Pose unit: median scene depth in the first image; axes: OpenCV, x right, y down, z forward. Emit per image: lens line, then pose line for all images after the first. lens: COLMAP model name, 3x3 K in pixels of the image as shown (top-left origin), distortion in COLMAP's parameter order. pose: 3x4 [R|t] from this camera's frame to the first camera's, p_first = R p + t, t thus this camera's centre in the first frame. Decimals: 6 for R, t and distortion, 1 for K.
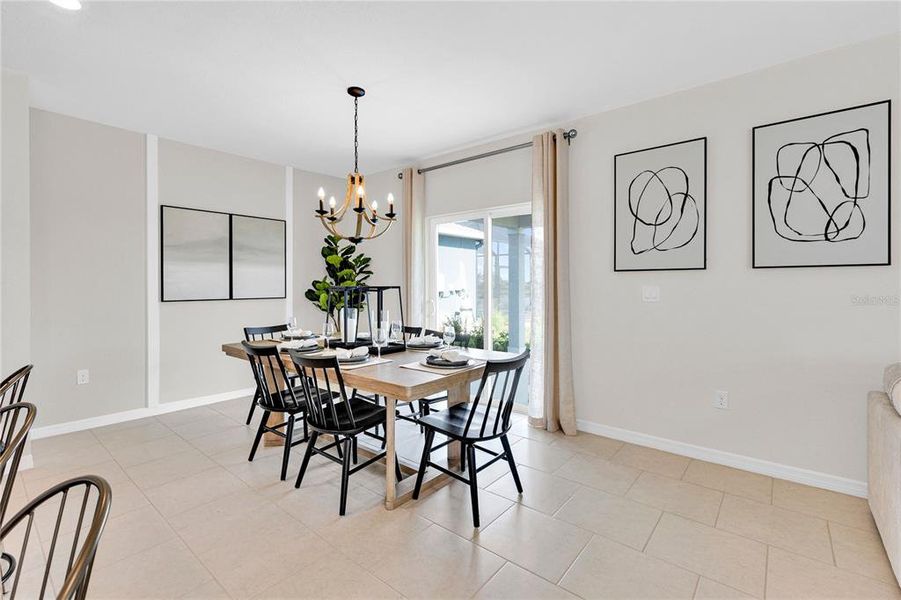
lens RADIAL K [[408.1, 0, 447.7], [0, 408.1, 283.9], [0, 0, 1]] dist [0.004513, 0.001281]
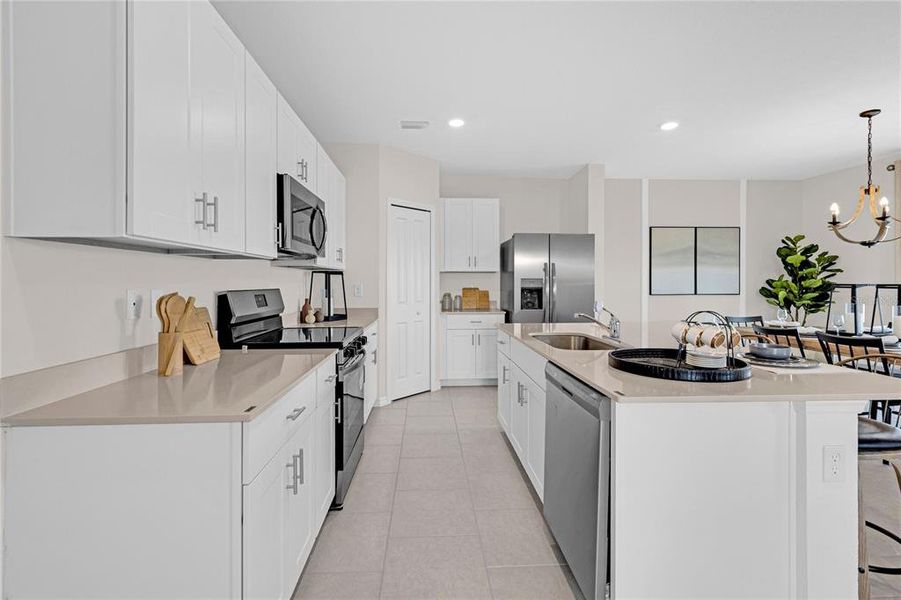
lens RADIAL K [[408.1, 0, 445.5], [0, 408.1, 280.4], [0, 0, 1]] dist [0.004513, 0.001281]
pose [[0.675823, -0.003258, -0.737056, -0.105730], [0.000458, 0.999992, -0.004000, -0.000936], [0.737064, 0.002366, 0.675819, -0.377340]]
